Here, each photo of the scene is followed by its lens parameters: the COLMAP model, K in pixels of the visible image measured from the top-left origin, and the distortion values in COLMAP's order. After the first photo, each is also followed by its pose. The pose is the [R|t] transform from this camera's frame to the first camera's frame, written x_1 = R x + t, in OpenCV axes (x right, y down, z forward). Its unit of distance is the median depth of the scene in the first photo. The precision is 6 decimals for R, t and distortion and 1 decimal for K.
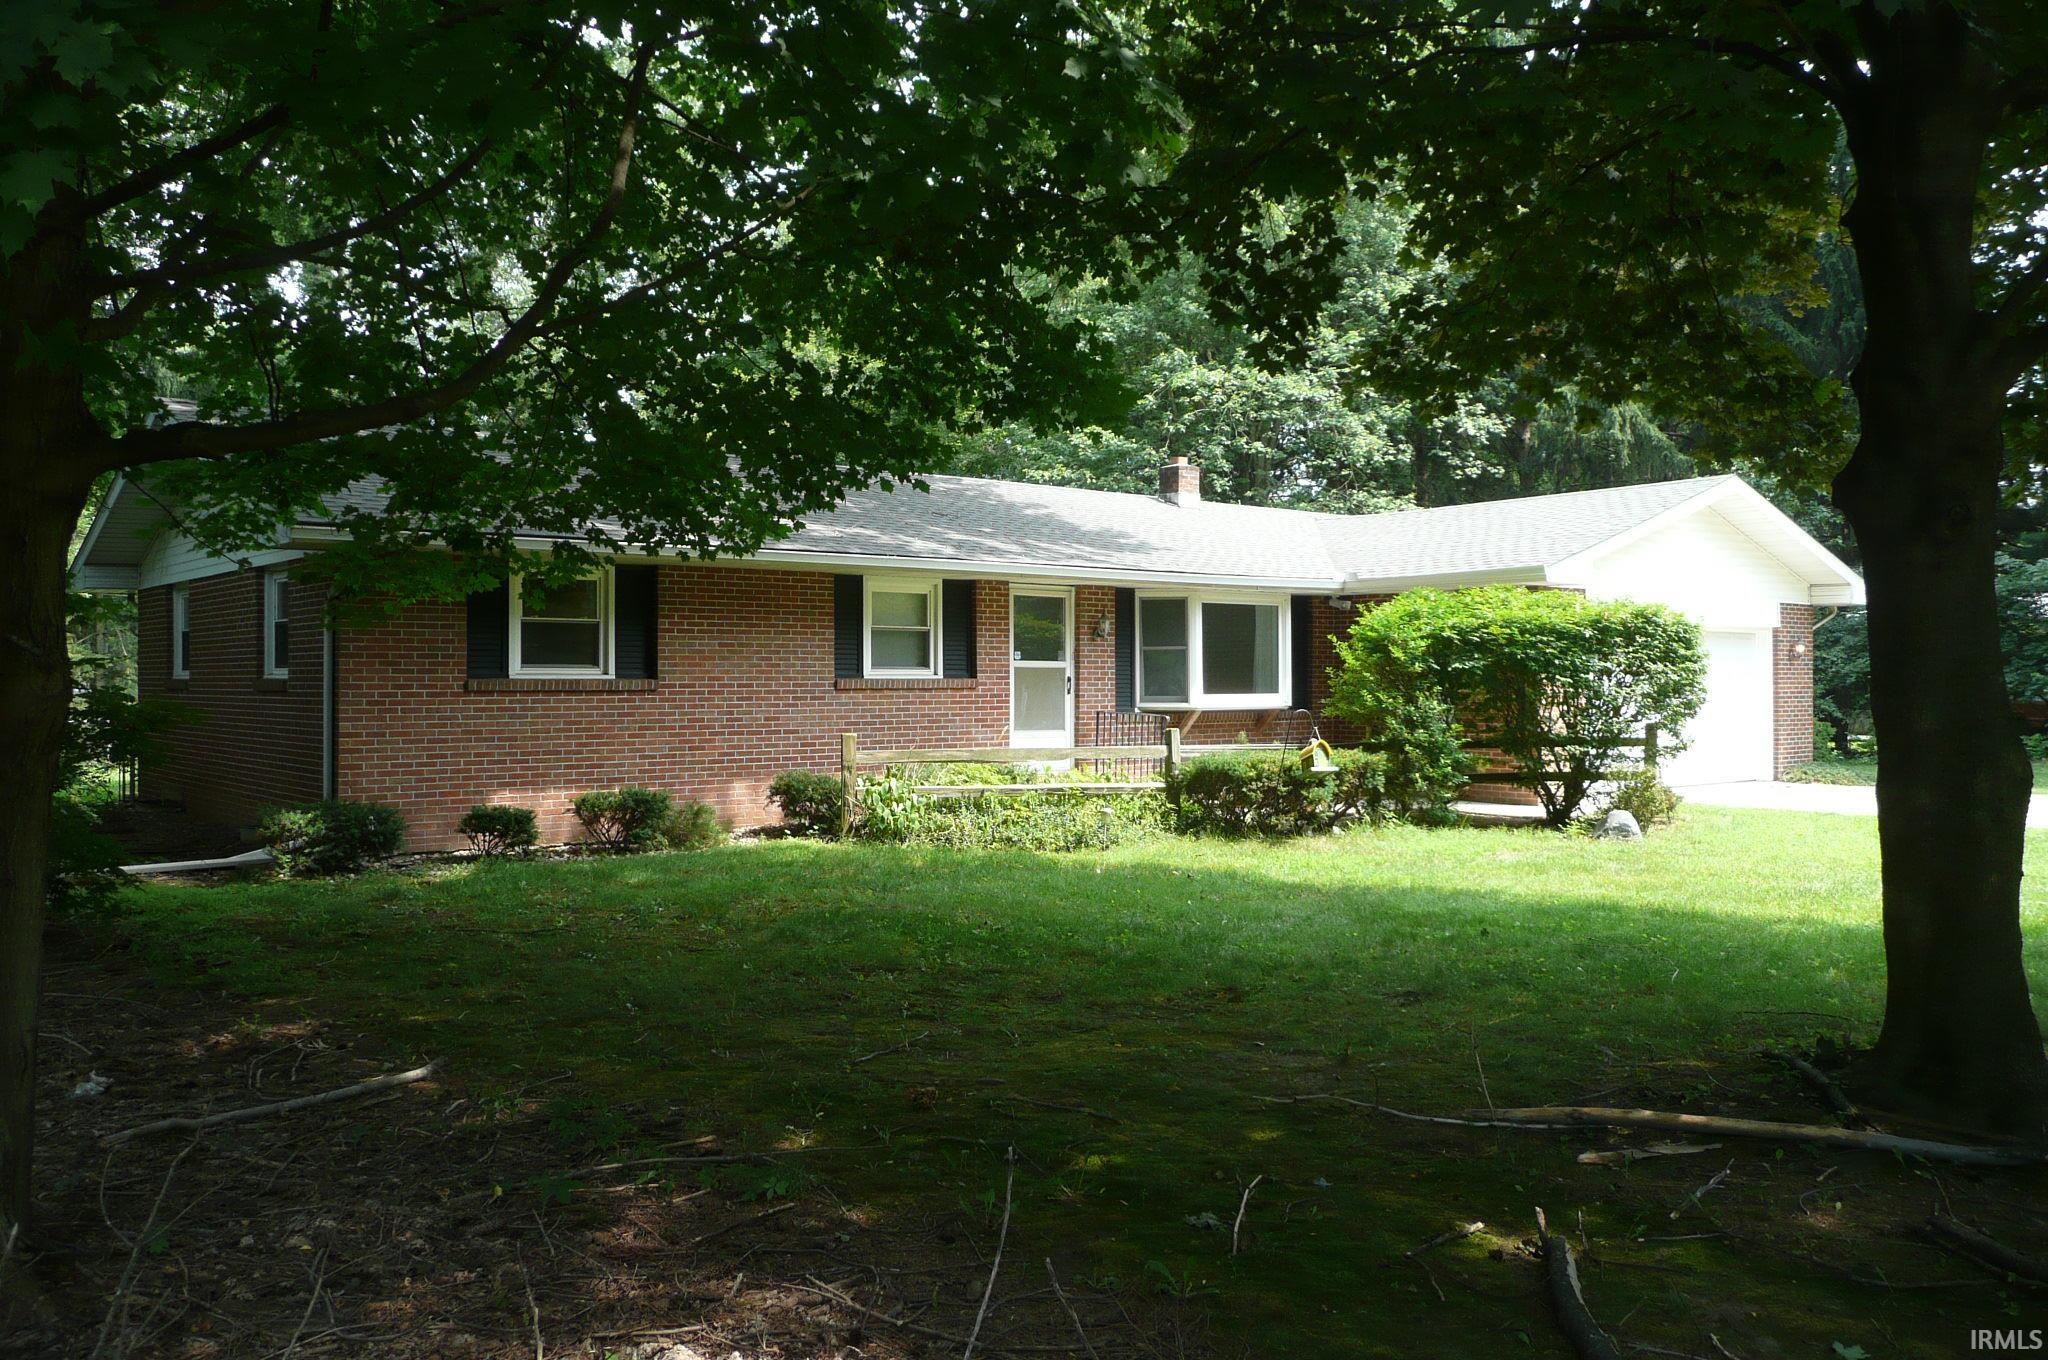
lens RADIAL K [[1654.4, 0, 1024.0], [0, 1654.4, 680.0], [0, 0, 1]] dist [-0.004863, 0.003364]
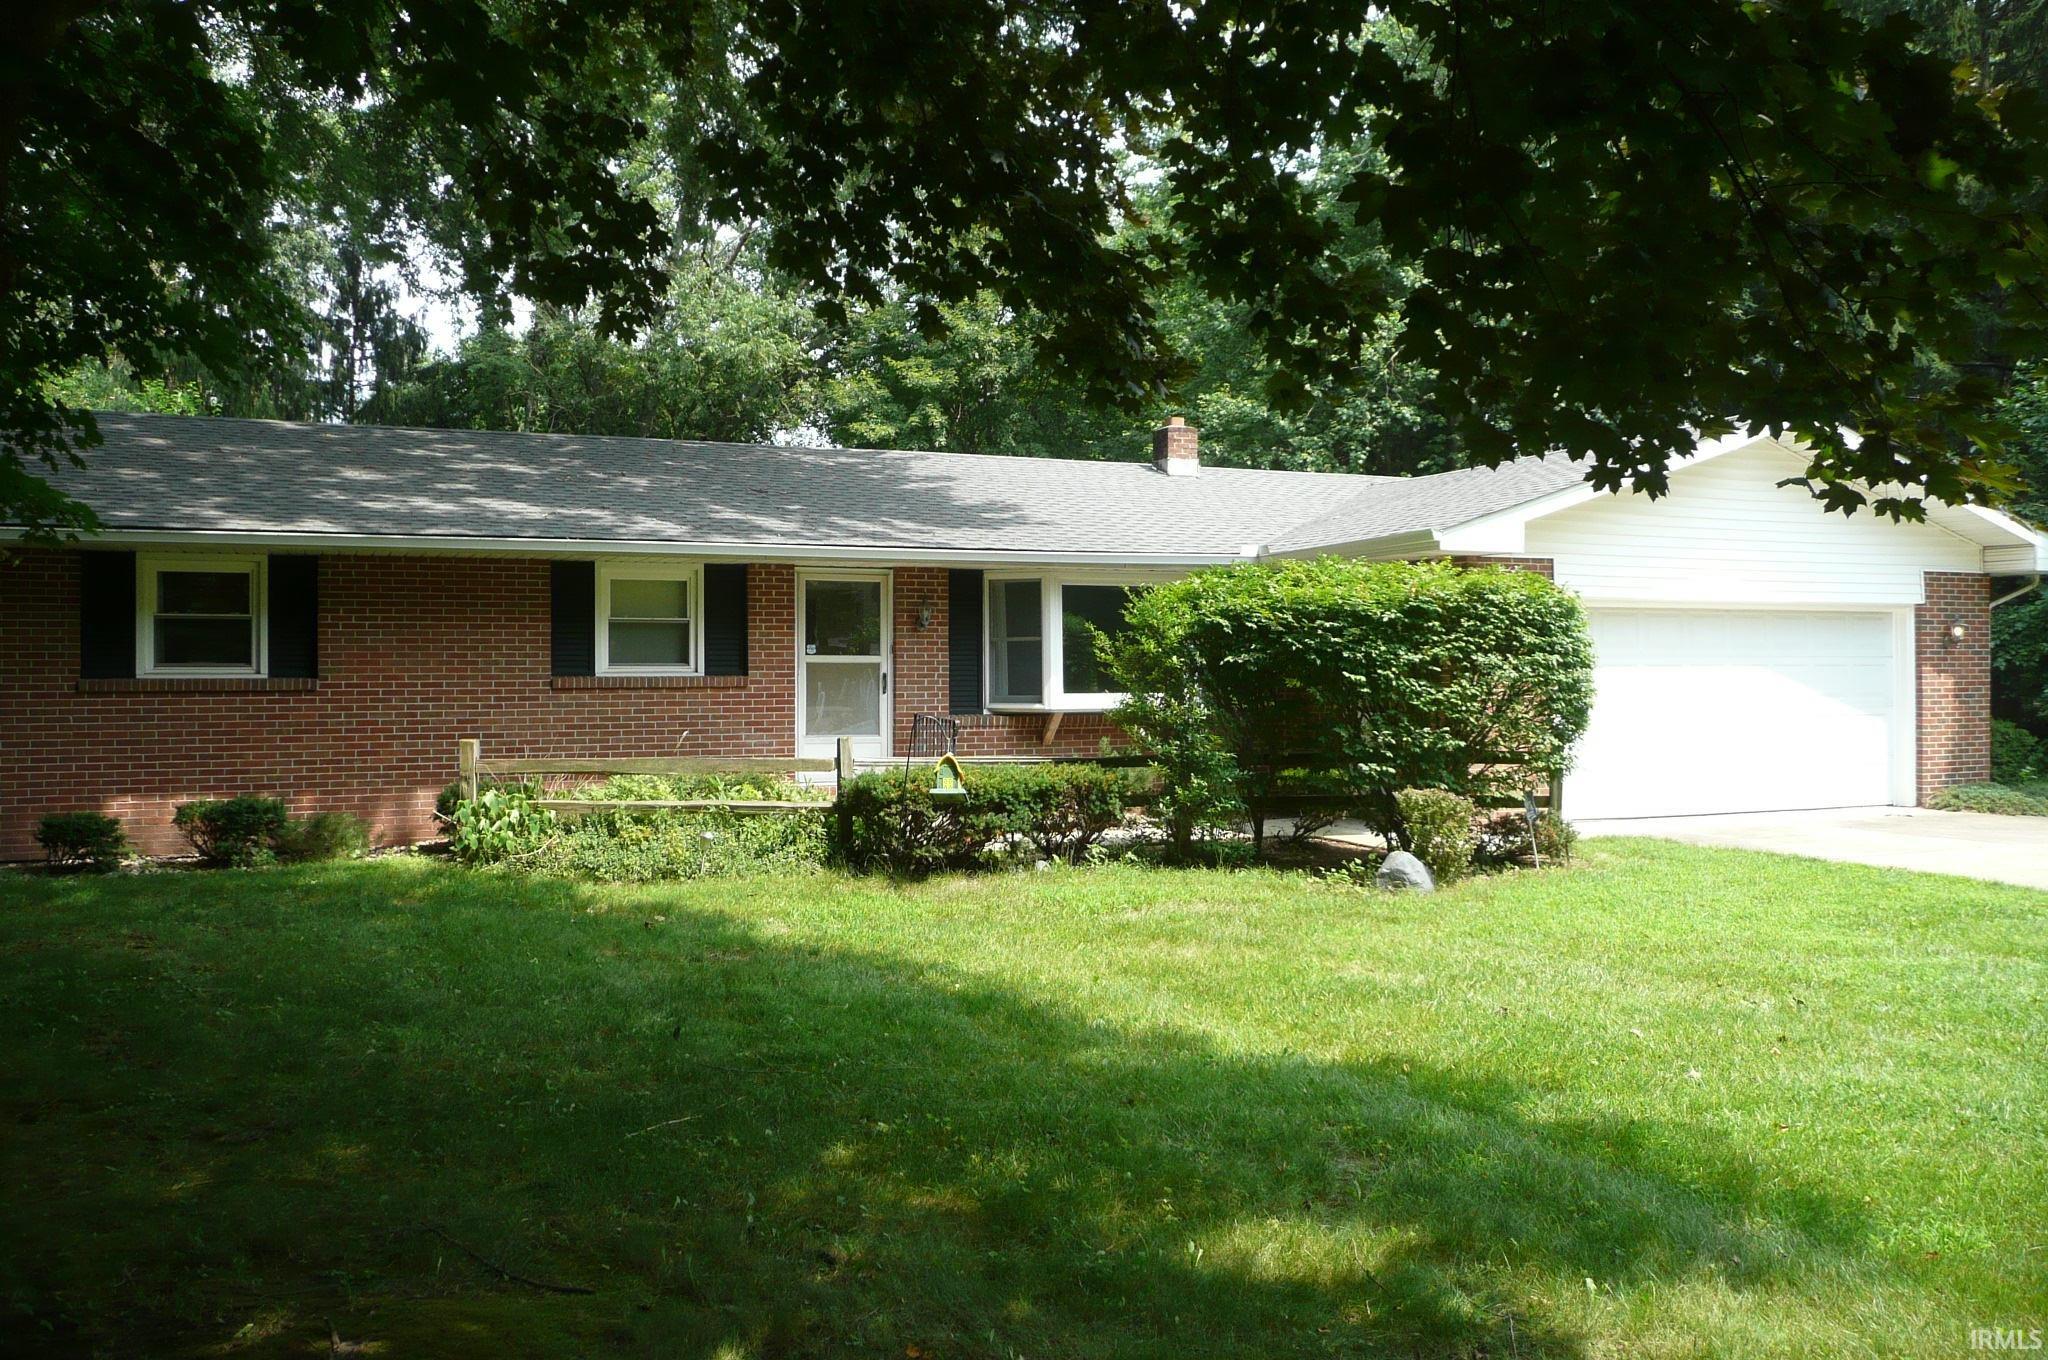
lens RADIAL K [[1641.1, 0, 1000.4], [0, 1641.1, 669.4], [0, 0, 1]] dist [-0.018819, 0.016915]
pose [[0.954718, -0.002791, -0.297501, 0.401921], [0.002732, 0.999996, -0.000613, -0.003827], [0.297501, -0.000227, 0.954721, 0.231652]]
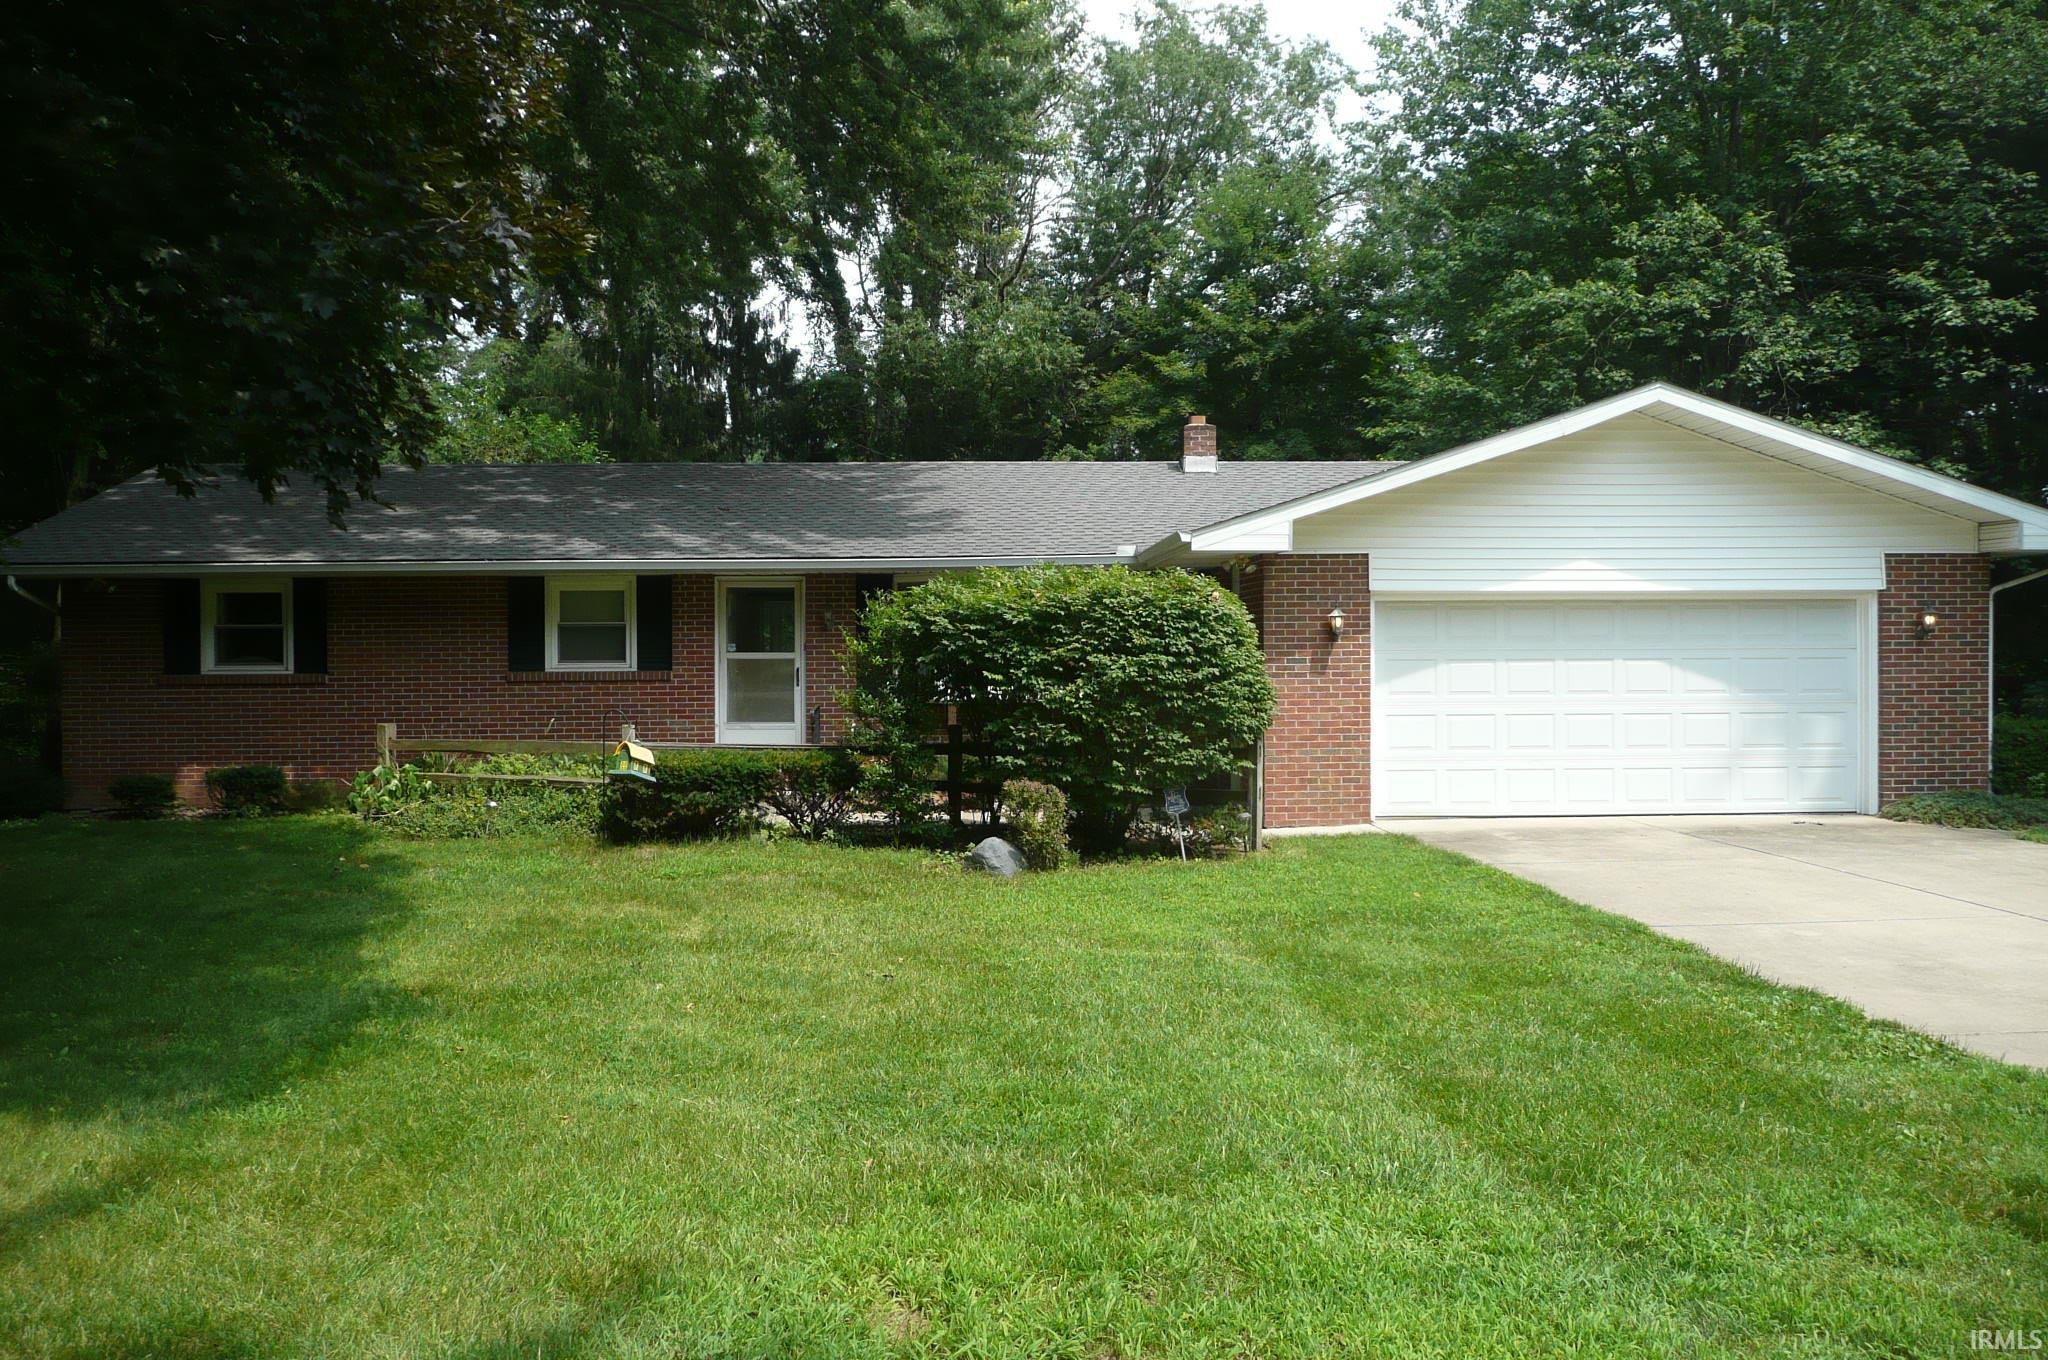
lens RADIAL K [[1641.1, 0, 1000.4], [0, 1641.1, 669.4], [0, 0, 1]] dist [-0.018819, 0.016915]
pose [[0.791842, 0.001291, -0.610725, 0.844745], [0.006450, 0.999924, 0.010476, -0.012473], [0.610692, -0.012234, 0.791774, 0.355905]]
